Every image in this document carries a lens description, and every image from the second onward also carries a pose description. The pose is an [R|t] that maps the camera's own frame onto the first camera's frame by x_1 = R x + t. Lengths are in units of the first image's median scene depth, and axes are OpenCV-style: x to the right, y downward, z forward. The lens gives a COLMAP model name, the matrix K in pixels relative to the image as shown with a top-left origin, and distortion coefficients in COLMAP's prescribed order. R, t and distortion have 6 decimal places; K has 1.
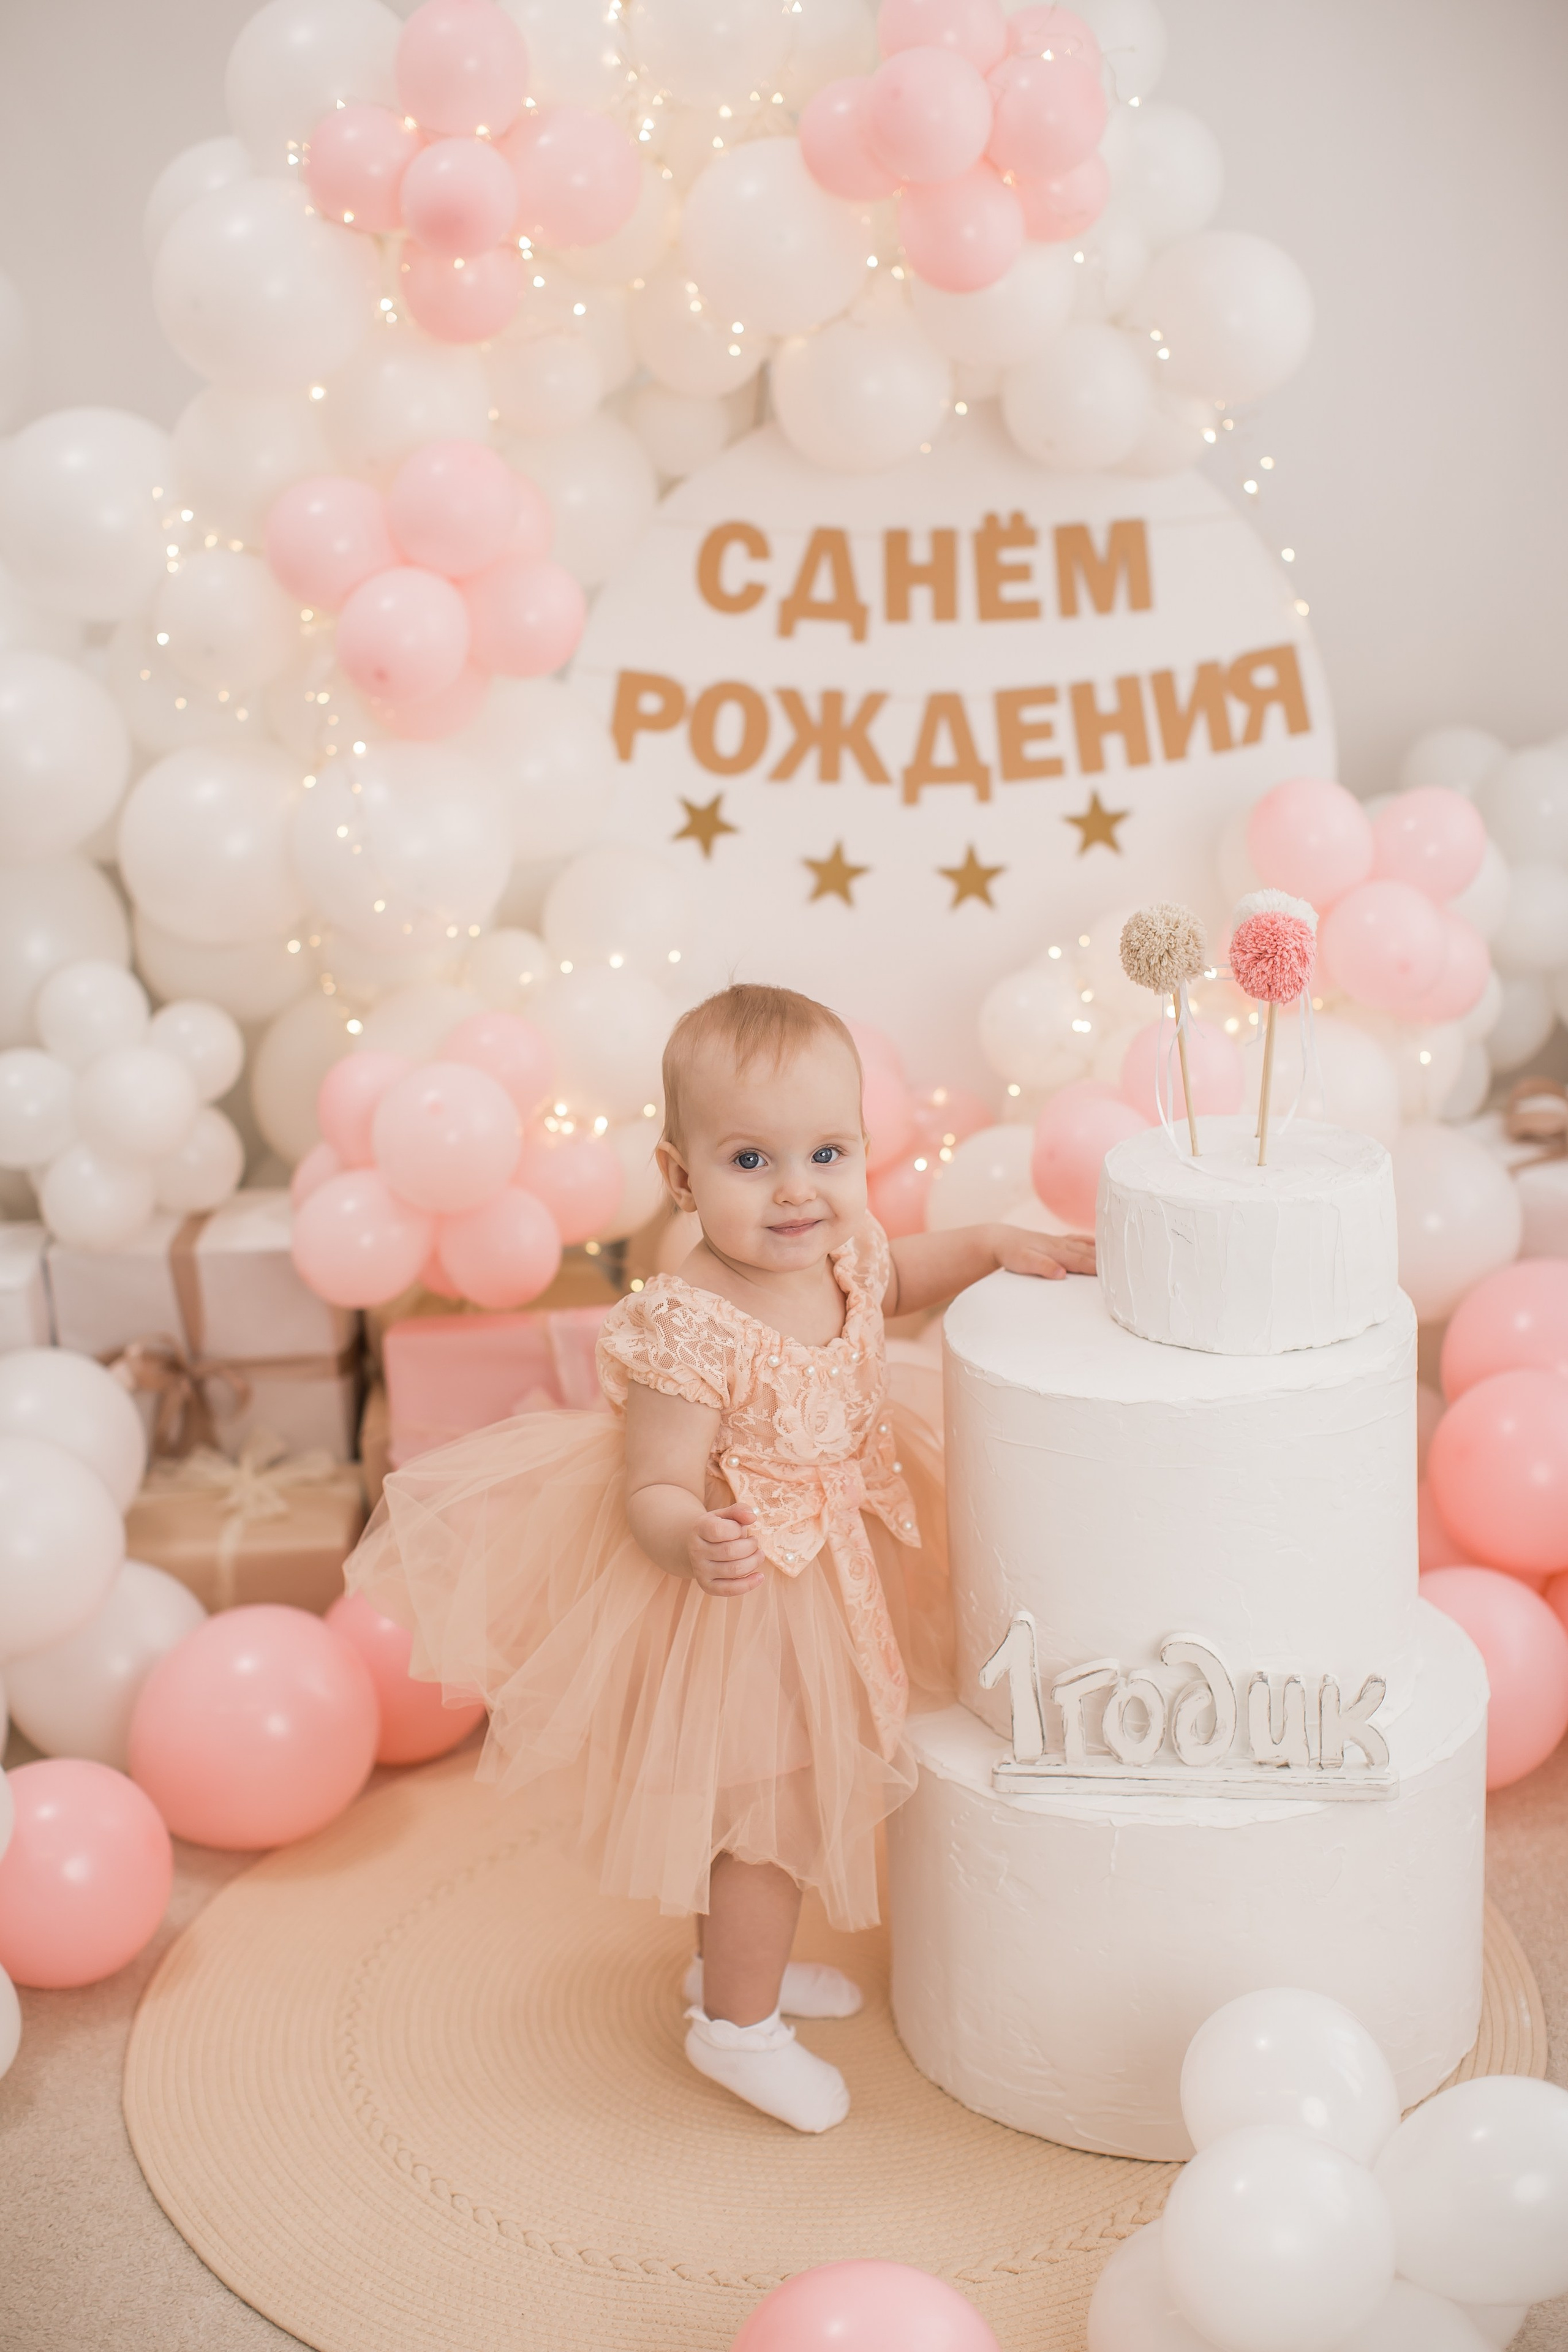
lens RADIAL K [[3487.7, 0, 784.0], [0, 3487.7, 1176.0], [0, 0, 1]] dist [-0.192370, 0.377864]
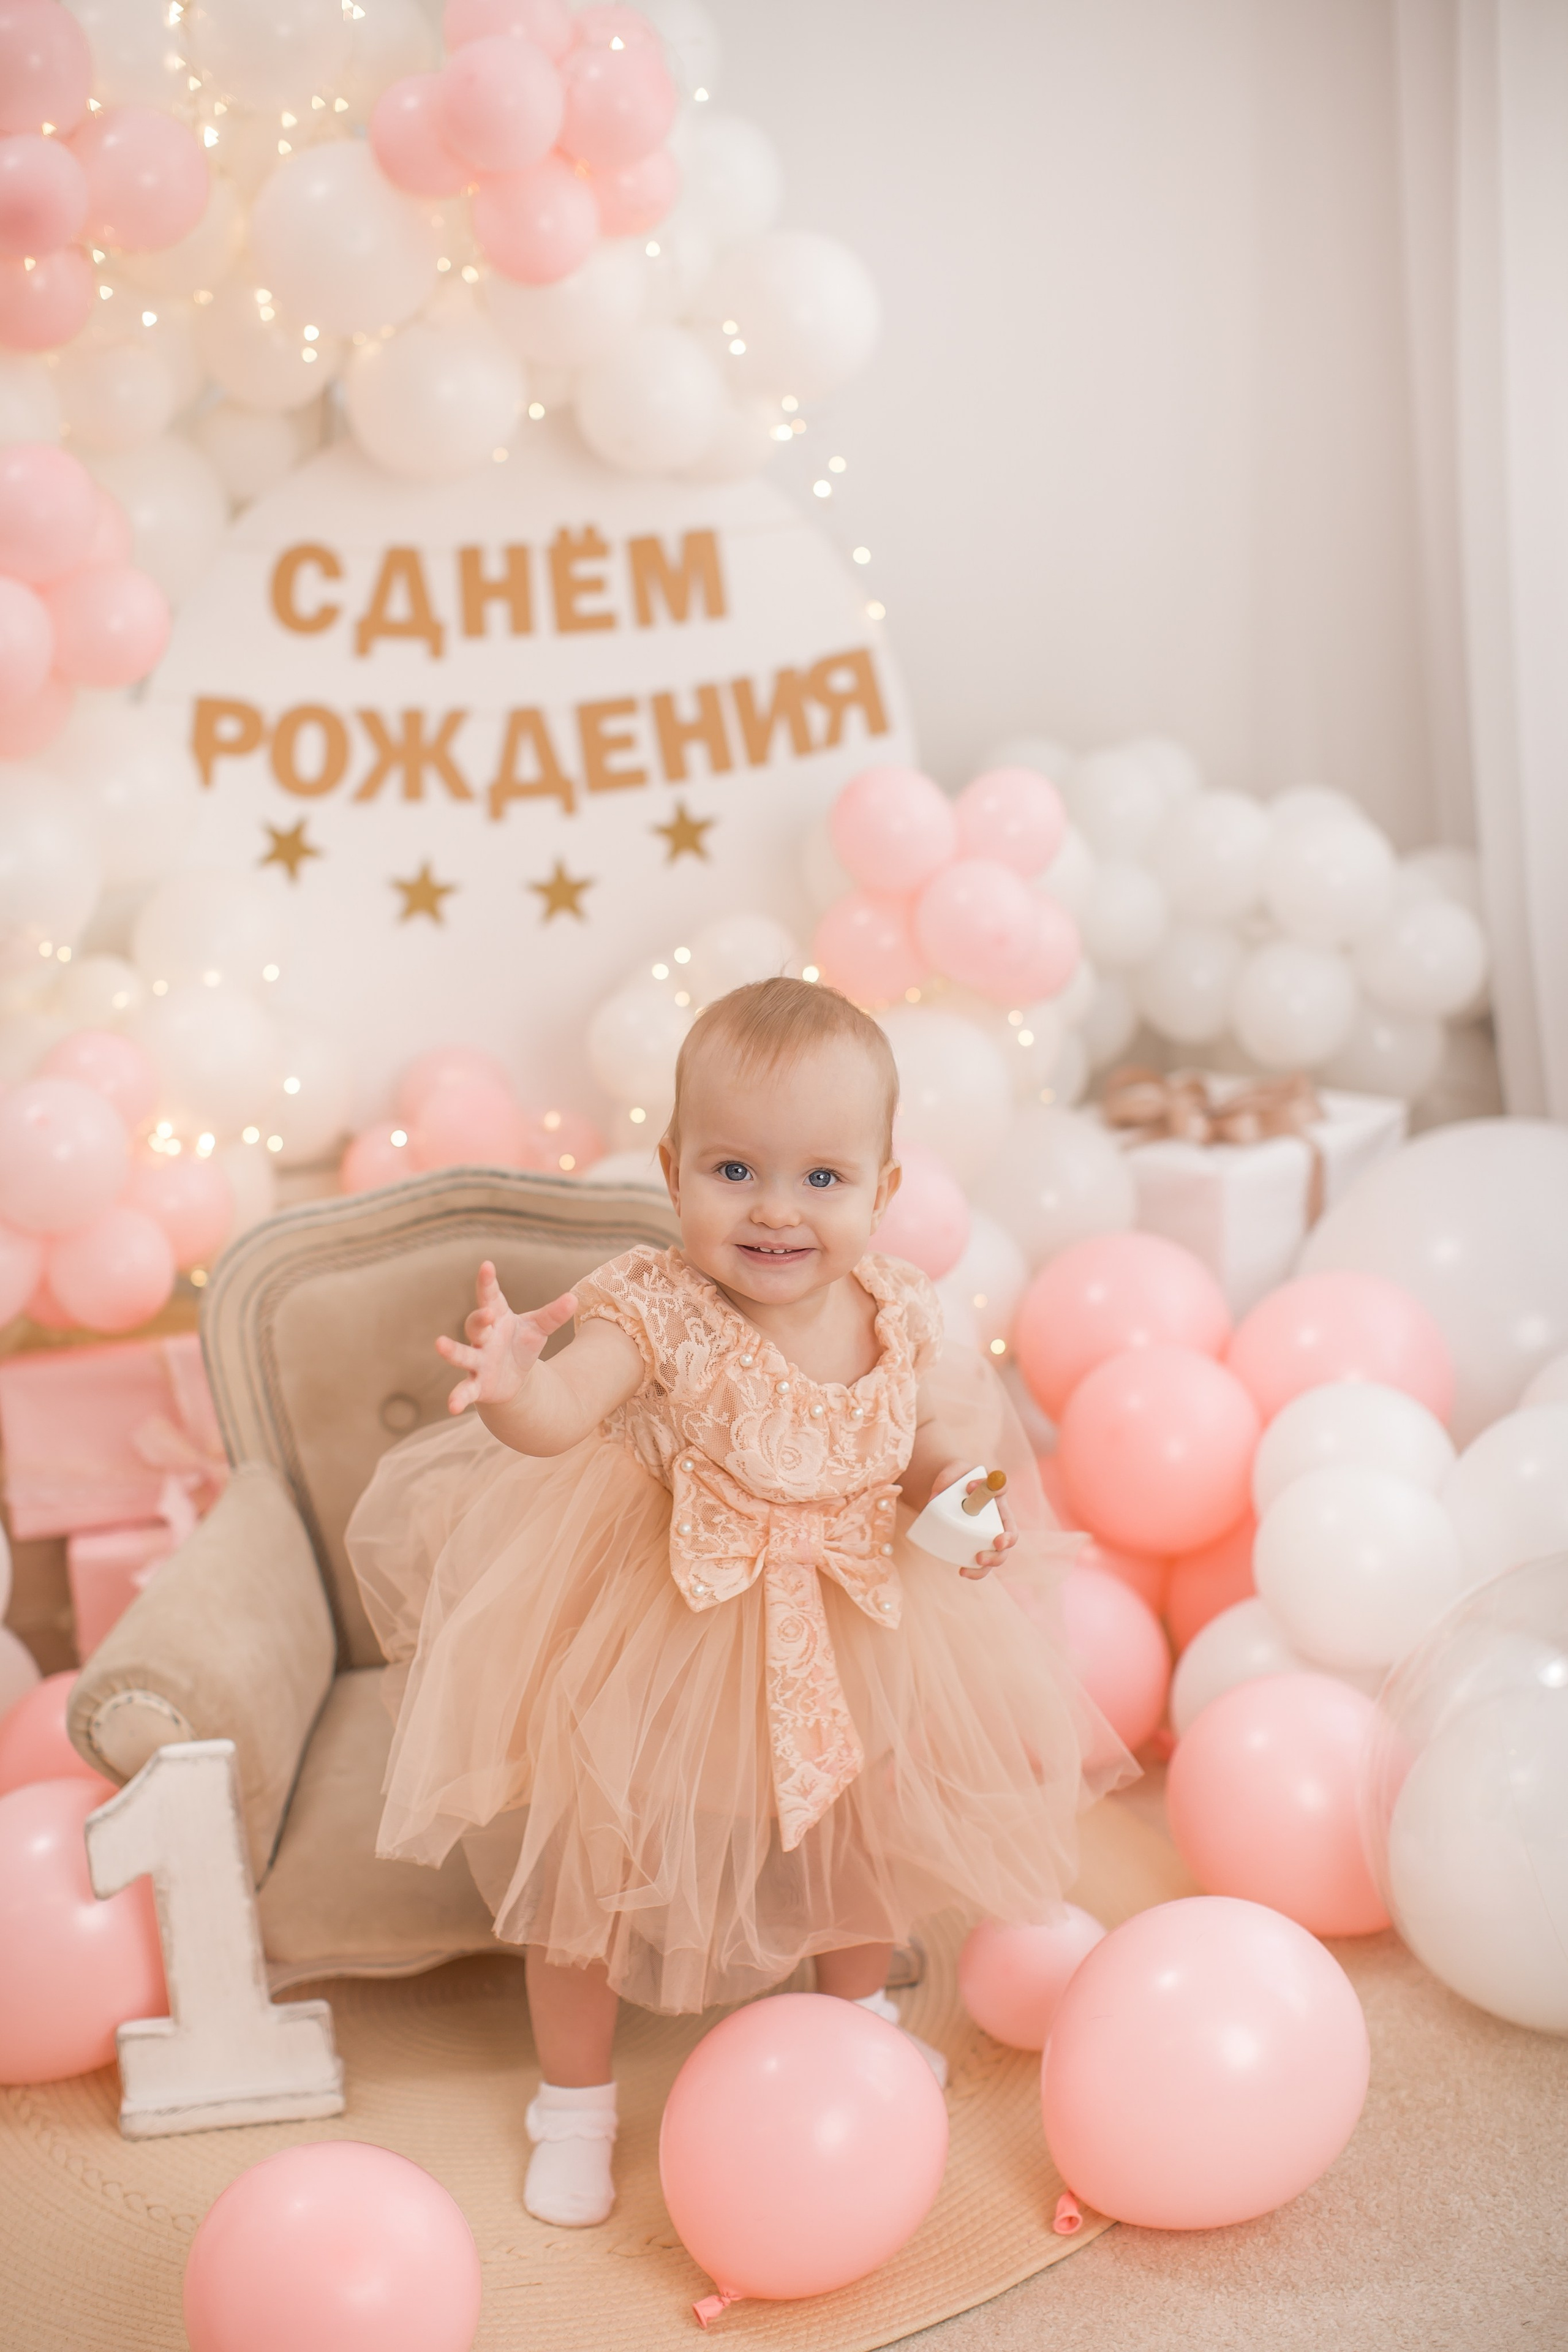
lens RADIAL K [[3487.7, 0, 784.0], [0, 3487.7, 1176.0], [0, 0, 1]] dist [-0.192370, 0.377864]
pose [[0.987640, -0.050830, 0.148269, -0.034923], [0.059388, 0.996780, -0.053876, 0.052840], [-0.145054, 0.062015, 0.987478, 0.015434]]
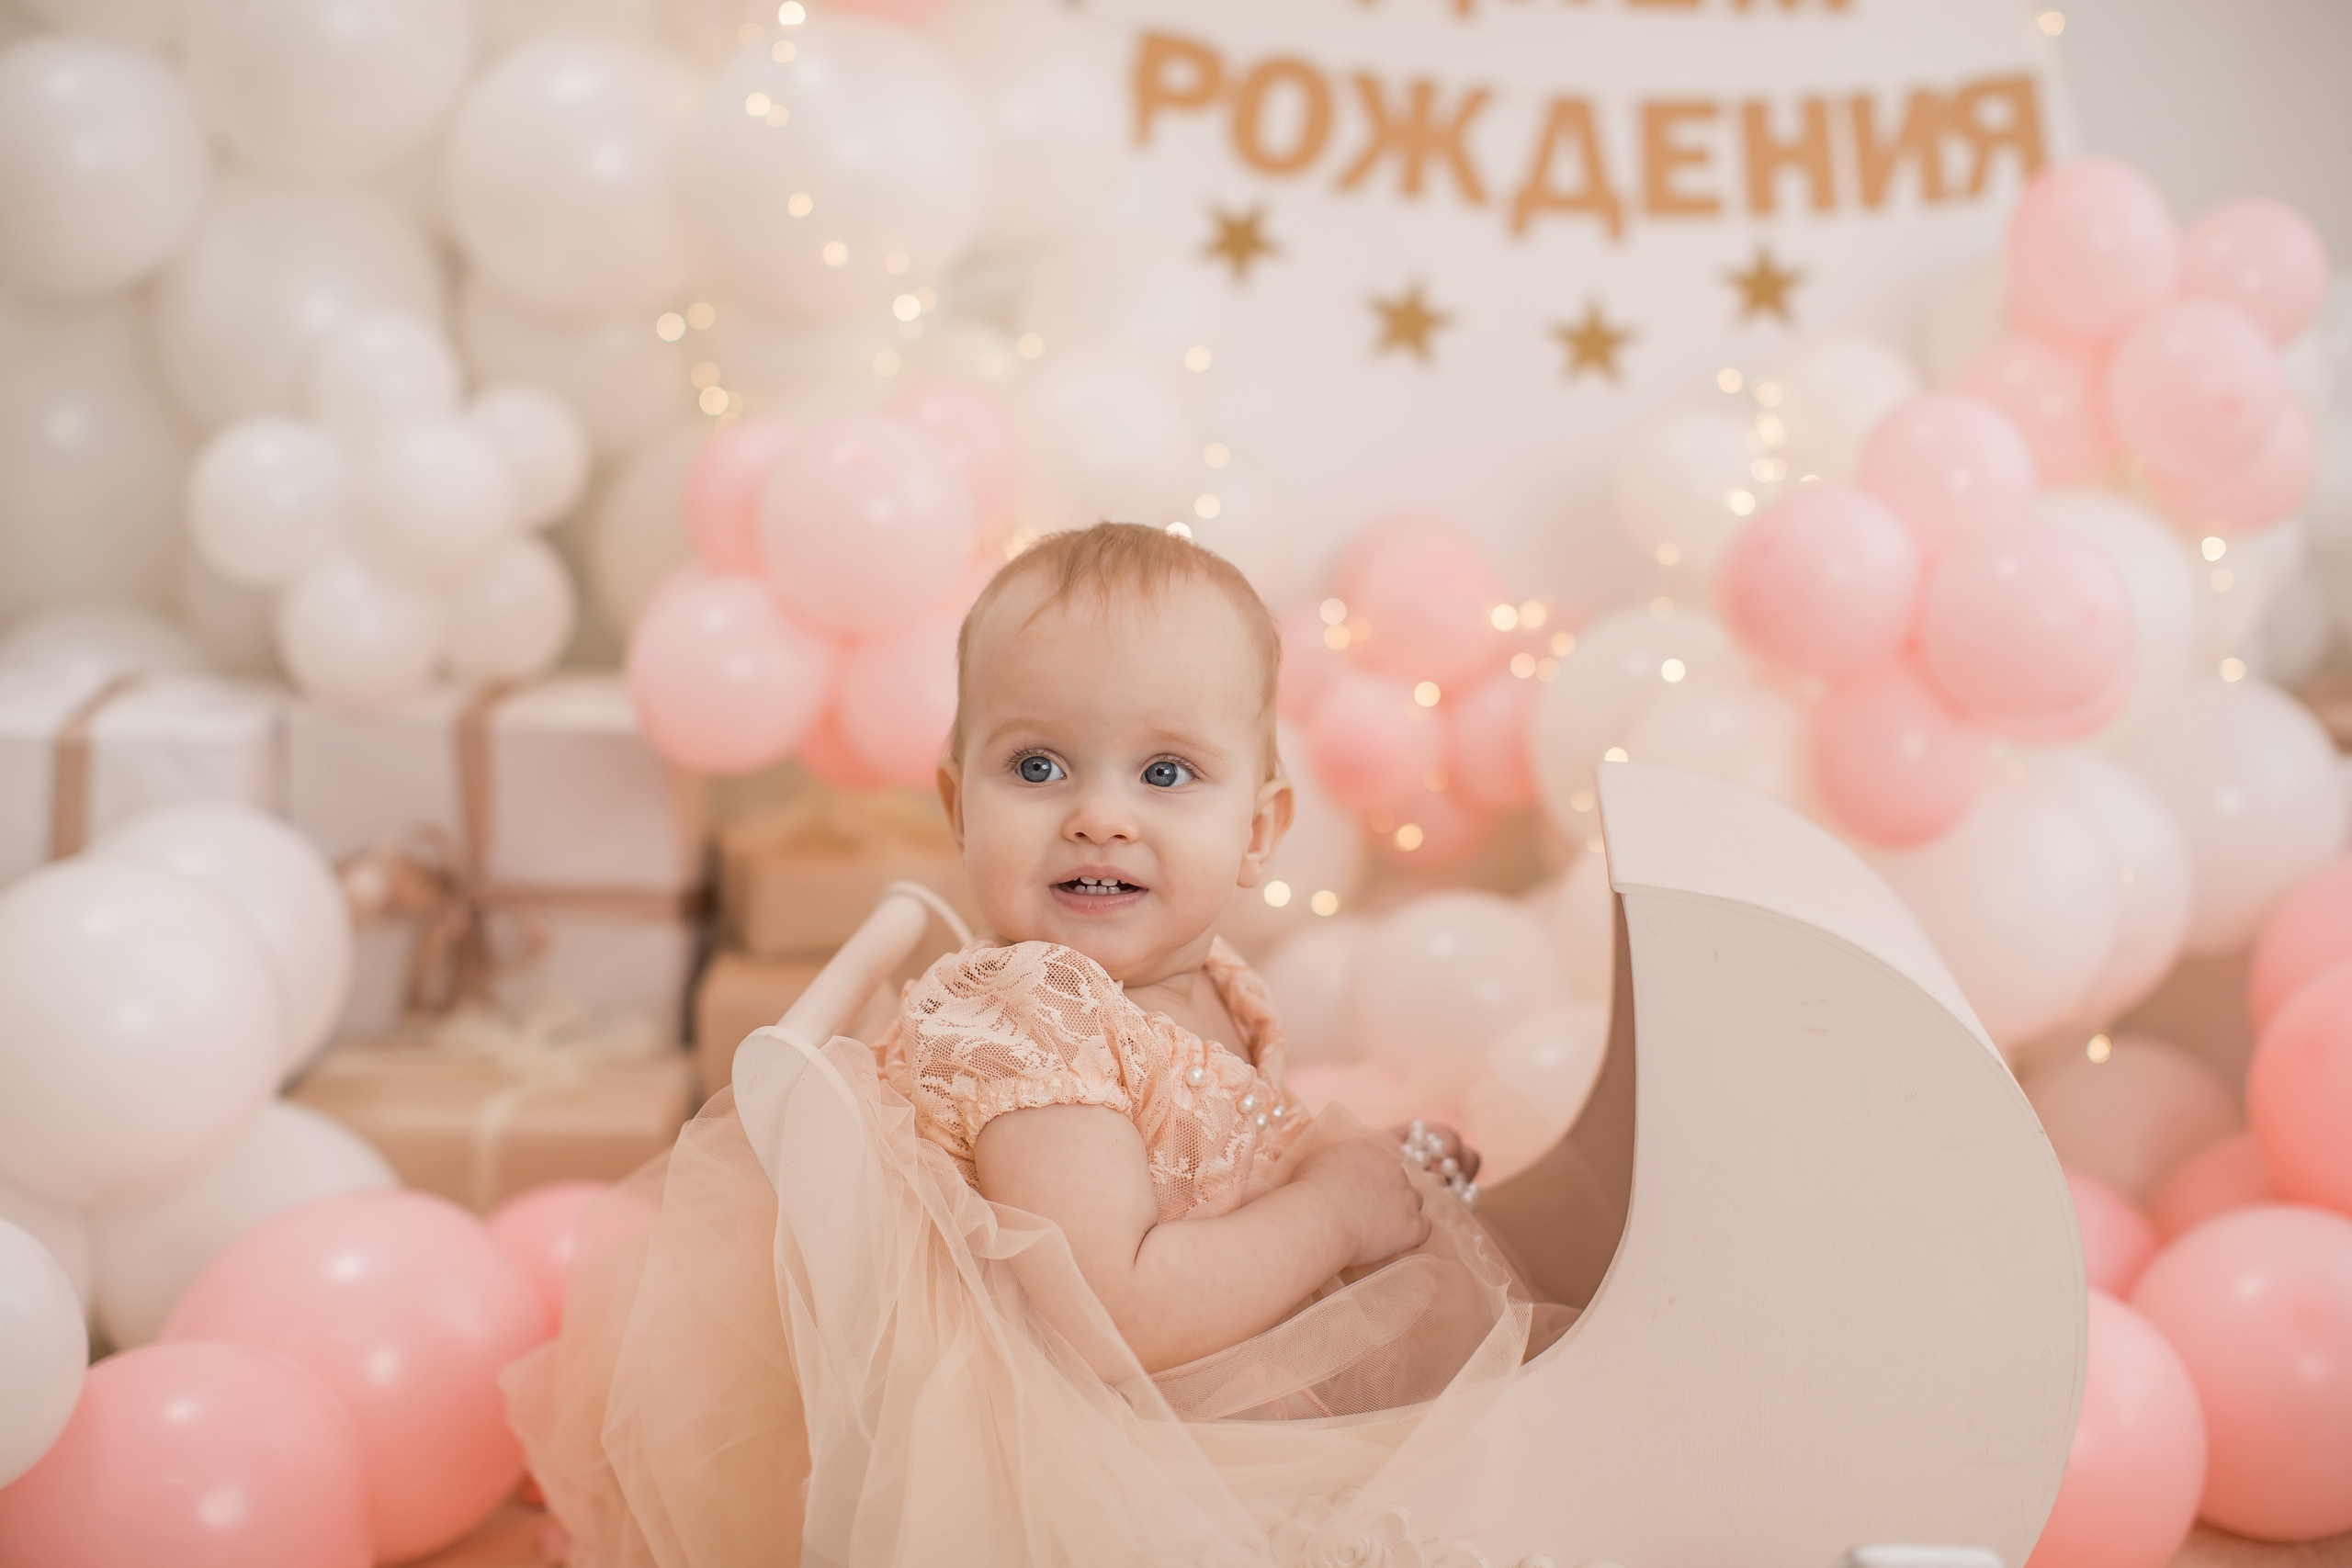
lens RADIAL K [[3487.3, 0, 1176.0], [0, 3487.3, 784.0], [0, 0, 1]] dist [-0.192370, 0.377864]
pose [[0.996976, 0.077501, 0.005770, -0.031776], [-0.075847, 0.986506, -0.145100, 0.122151], [-0.016937, 0.144223, 0.989400, 0.287143]]
